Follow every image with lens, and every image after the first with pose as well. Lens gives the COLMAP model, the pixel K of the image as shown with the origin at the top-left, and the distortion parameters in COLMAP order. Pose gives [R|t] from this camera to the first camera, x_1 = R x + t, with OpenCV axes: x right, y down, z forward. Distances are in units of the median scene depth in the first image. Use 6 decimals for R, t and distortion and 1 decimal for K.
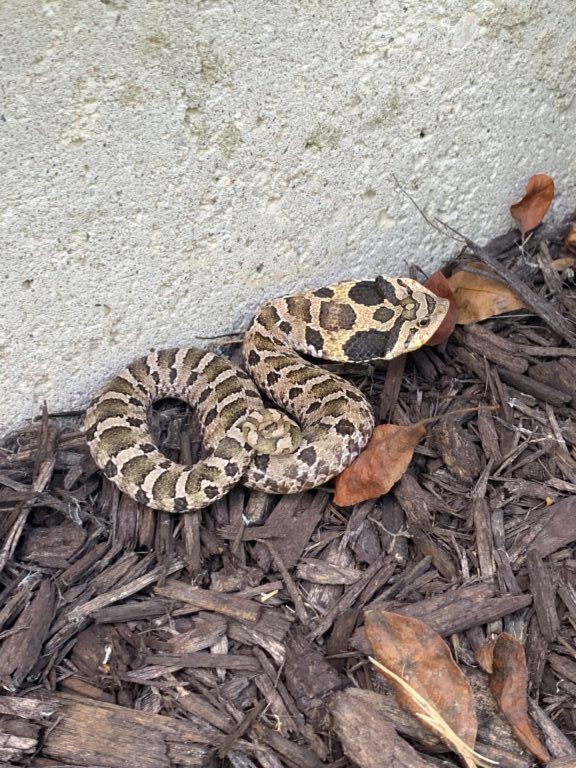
lens RADIAL K [[1178.3, 0, 293.2], [0, 1178.3, 383.4], [0, 0, 1]] dist [0.013657, 0.000000]
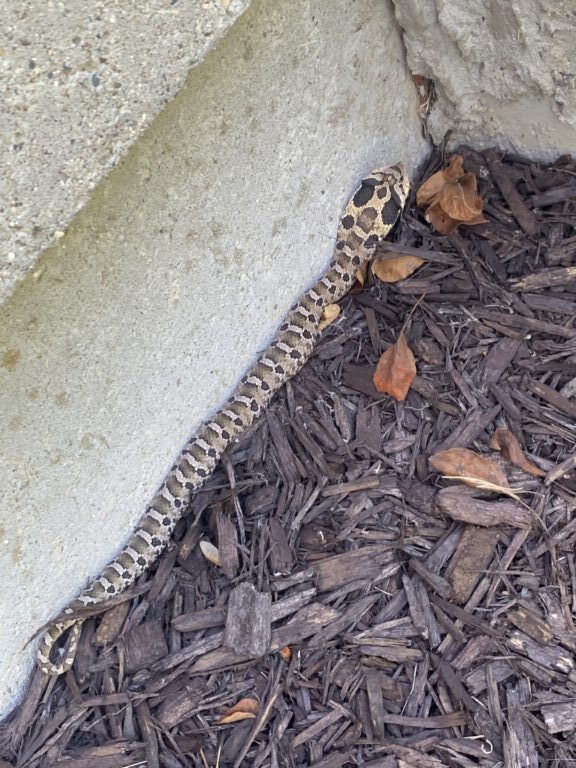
lens RADIAL K [[1178.3, 0, 284.9], [0, 1178.3, 385.6], [0, 0, 1]] dist [0.013657, 0.000000]
pose [[0.882632, -0.467254, 0.051318, -0.185498], [0.459359, 0.880543, 0.116763, -0.224591], [-0.099746, -0.079486, 0.991833, -0.836099]]
